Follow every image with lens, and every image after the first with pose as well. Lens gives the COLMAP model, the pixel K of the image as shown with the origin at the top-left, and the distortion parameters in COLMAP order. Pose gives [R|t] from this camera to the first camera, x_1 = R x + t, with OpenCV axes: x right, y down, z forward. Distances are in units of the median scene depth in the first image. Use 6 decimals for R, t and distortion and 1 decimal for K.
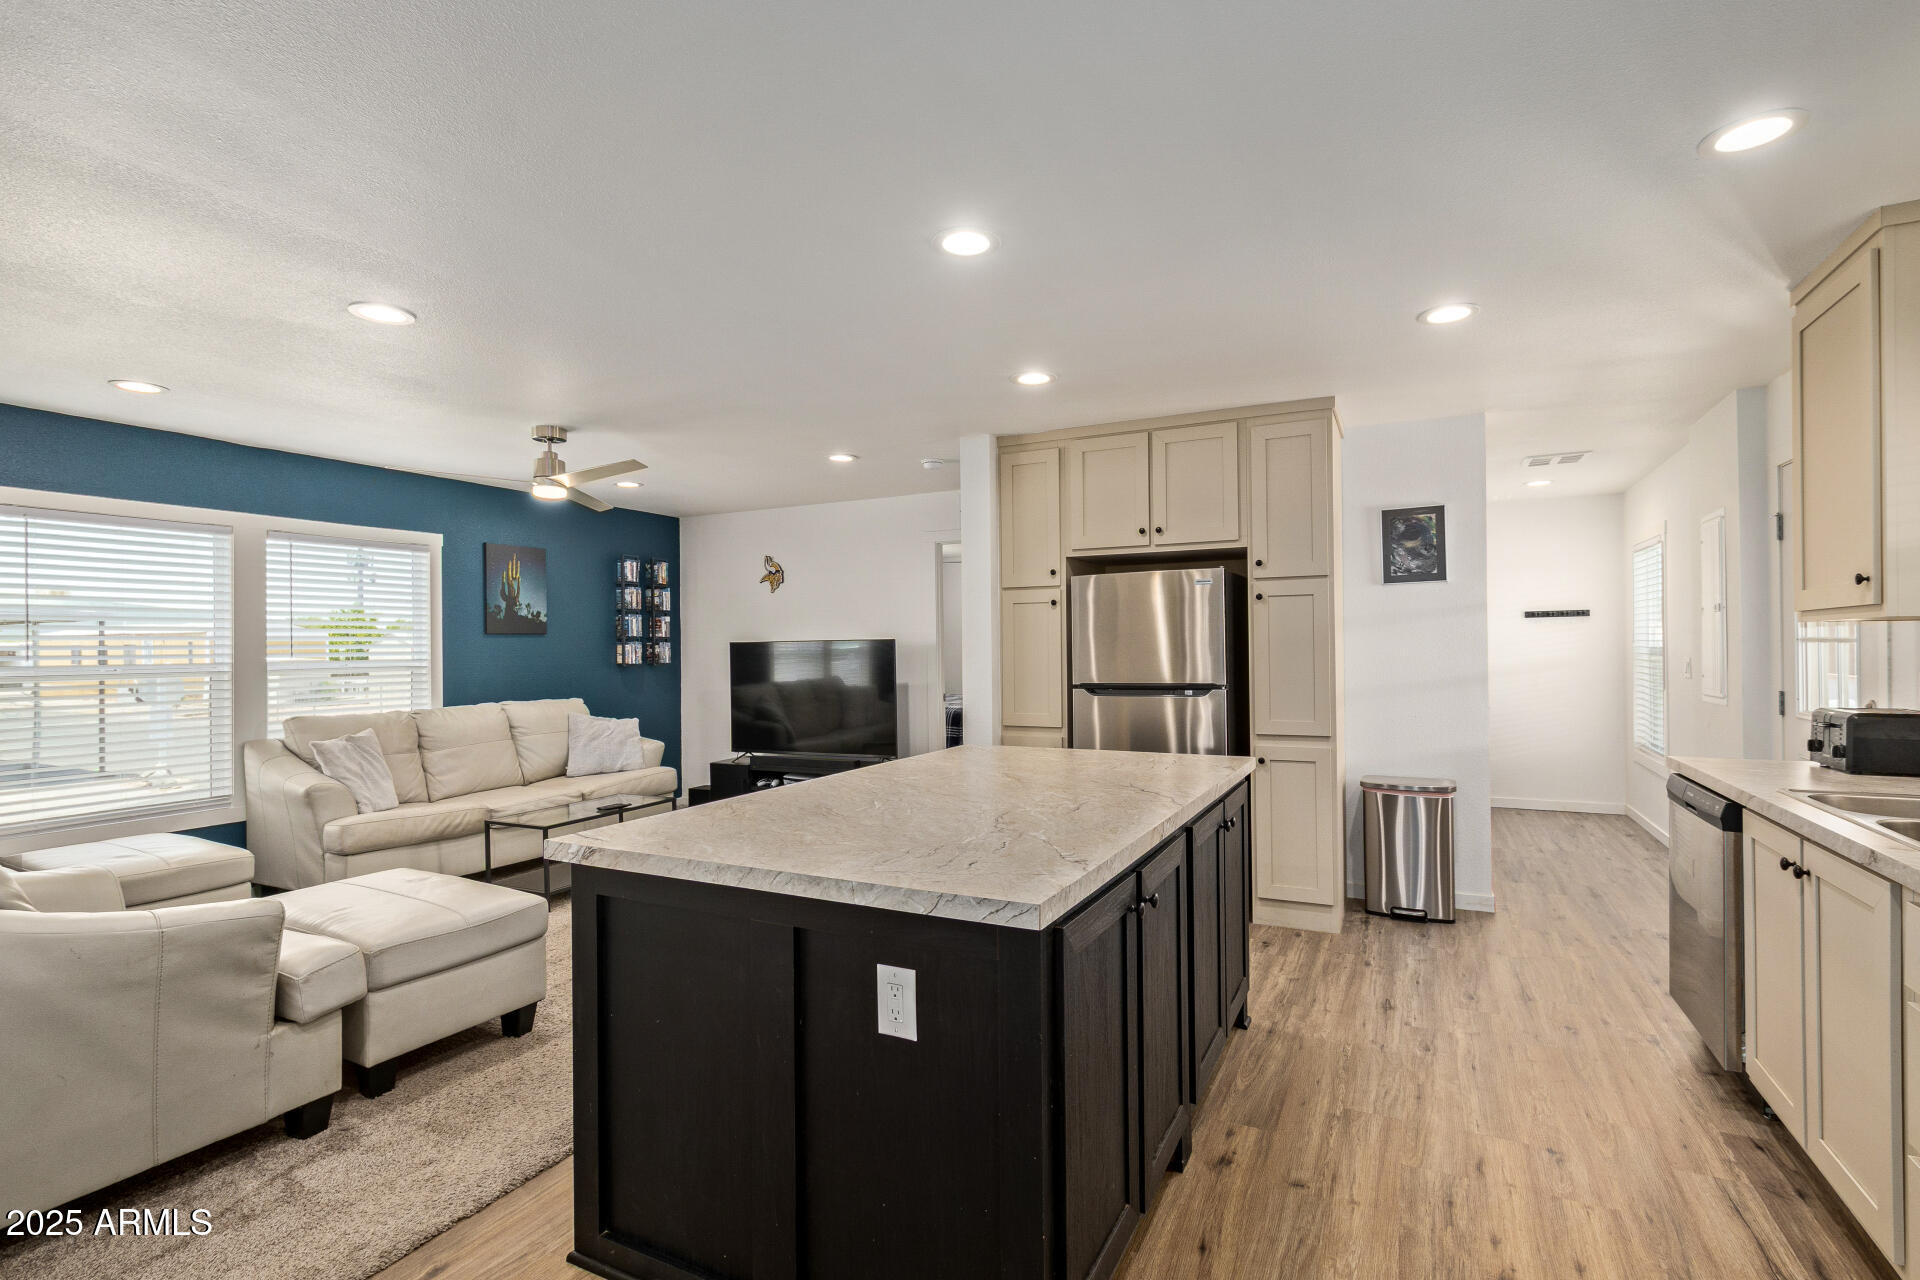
lens RADIAL K [[892.4, 0, 983.5], [0, 892.4, 638.5], [0, 0, 1]] dist [0.005351, 0.000721]
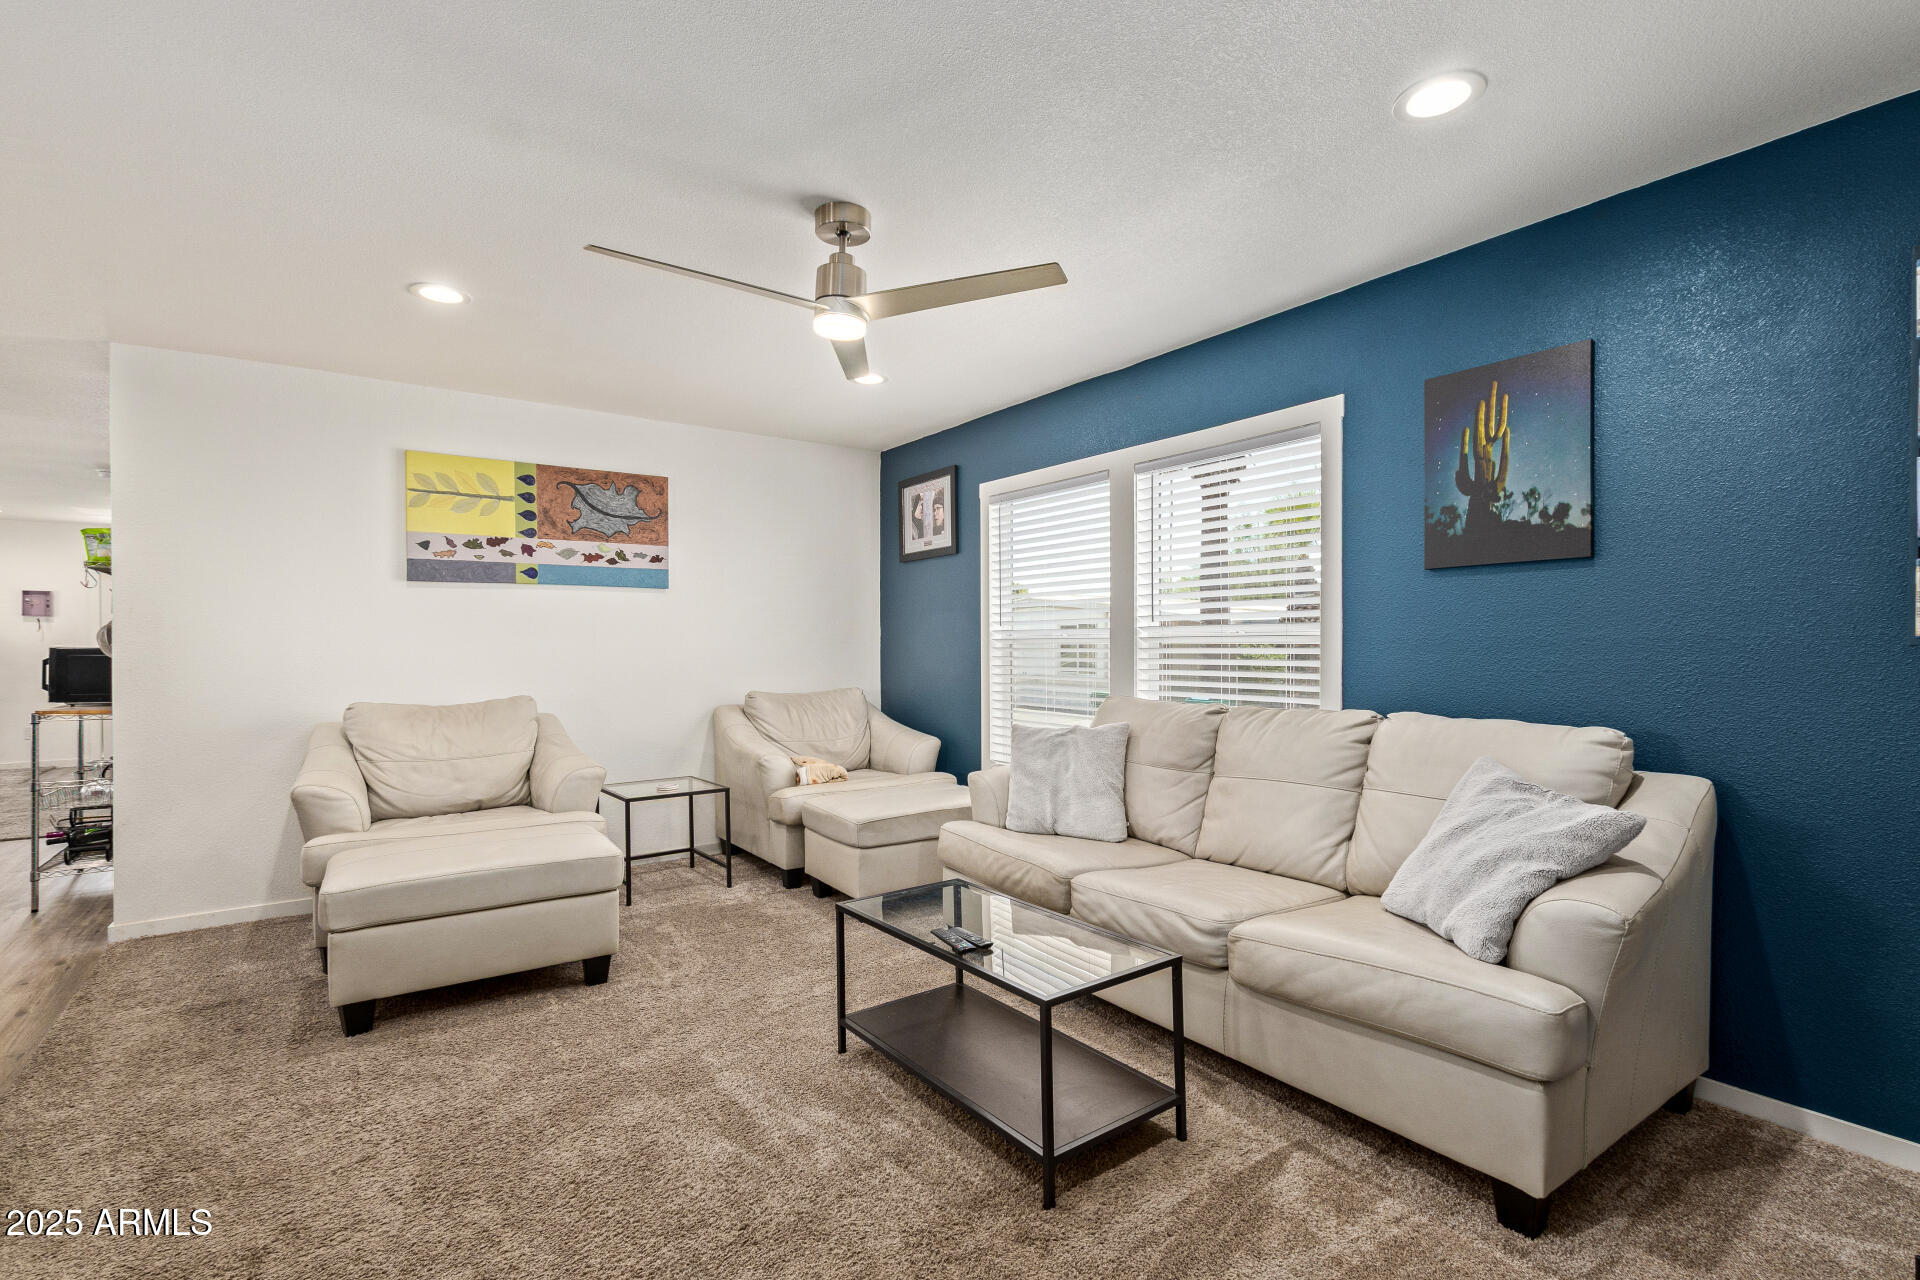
lens RADIAL K [[876.0, 0, 960.0], [0, 876.0, 640.0], [0, 0, 1]] dist [0.001223, 0.000459]
pose [[-0.466895, 0.008084, -0.884276, -0.019216], [0.014255, 0.999897, 0.001614, 0.028158], [0.884198, -0.011851, -0.466962, 0.992257]]
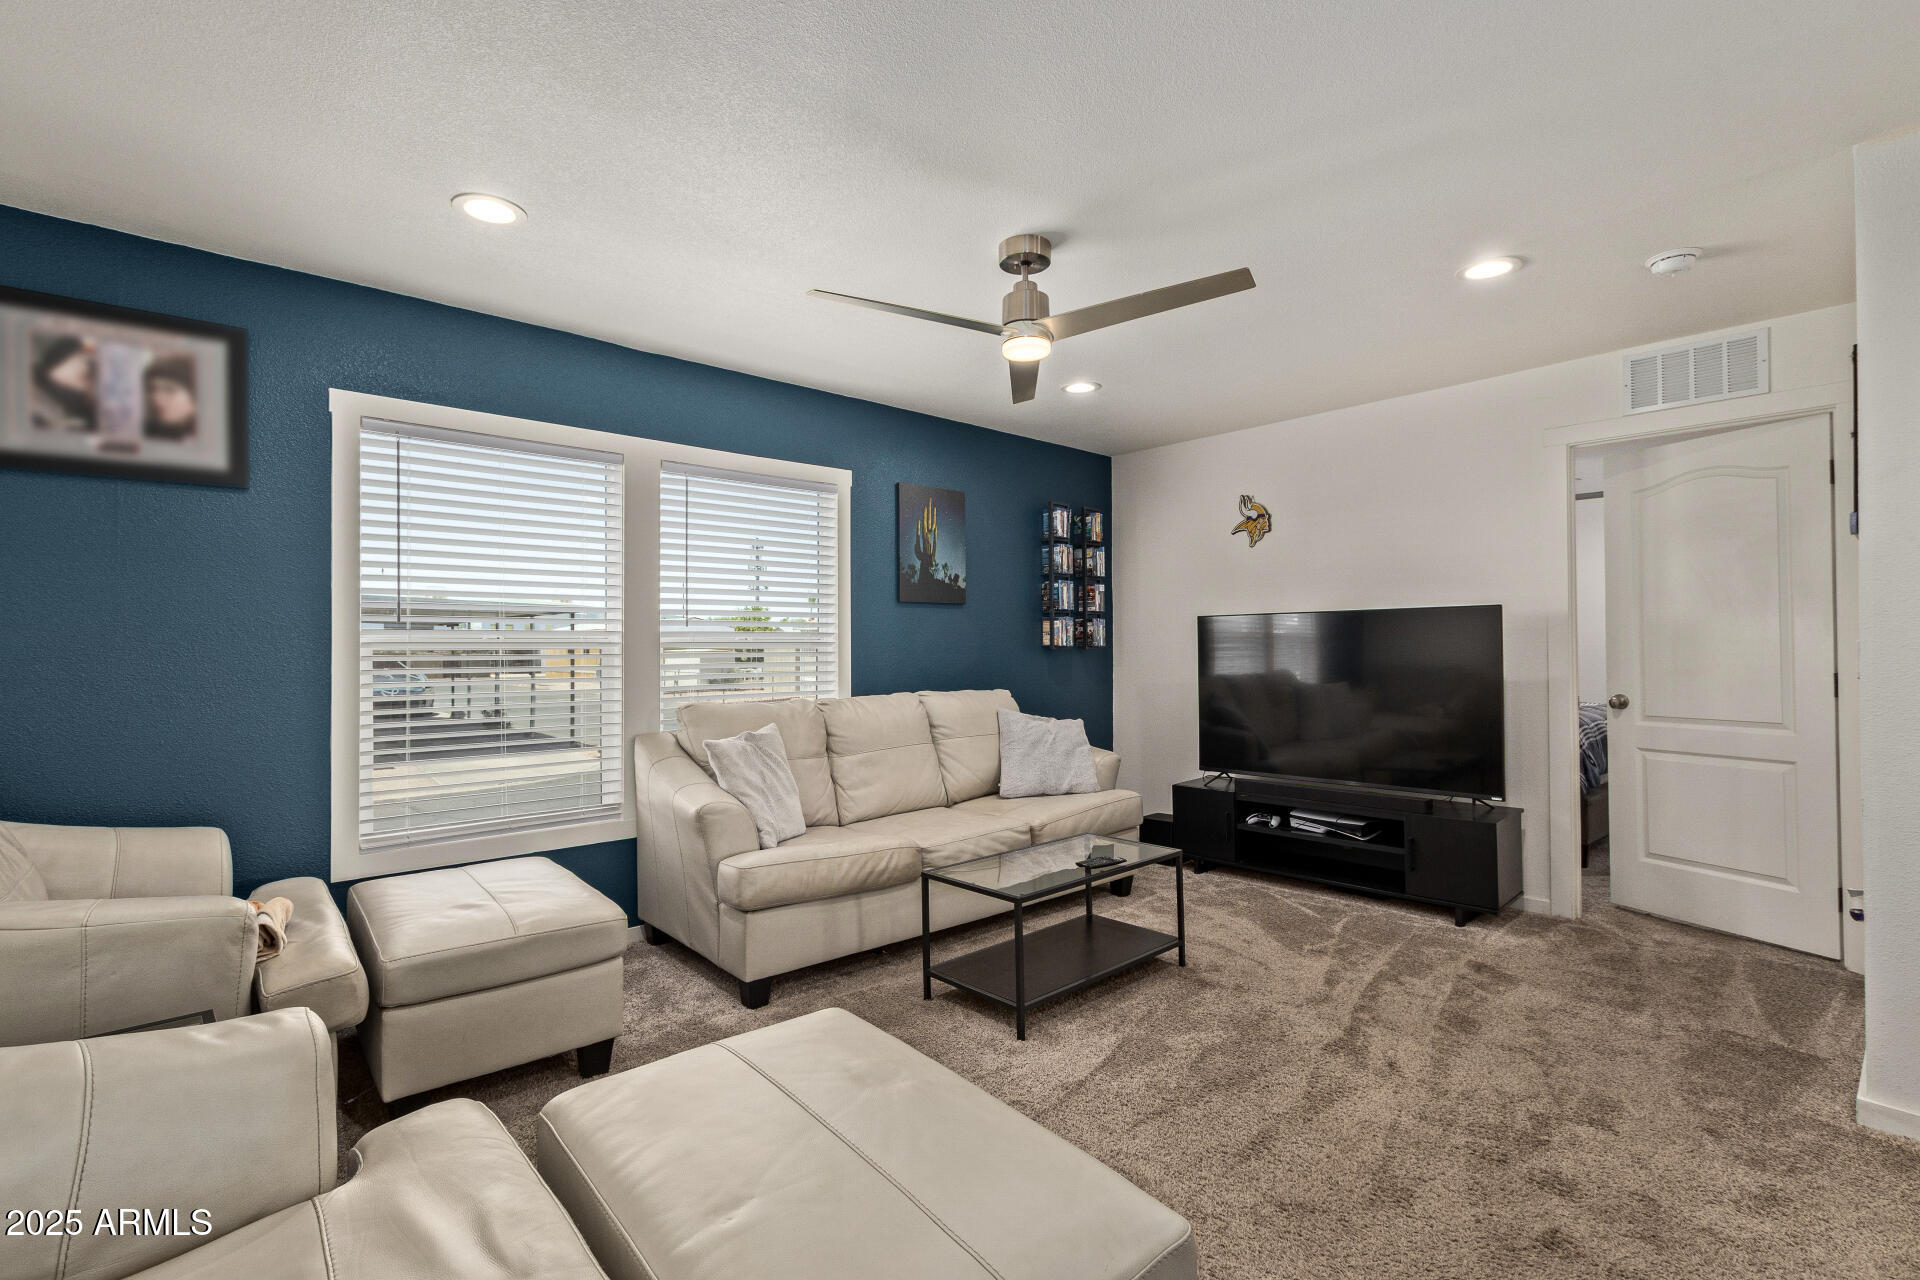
lens RADIAL K [[876.0, 0, 960.0], [0, 876.0, 640.0], [0, 0, 1]] dist [0.001223, 0.000459]
pose [[0.928386, 0.004016, -0.371596, -0.228232], [-0.003173, 0.999991, 0.002881, 0.024669], [0.371605, -0.001496, 0.928390, 0.322424]]
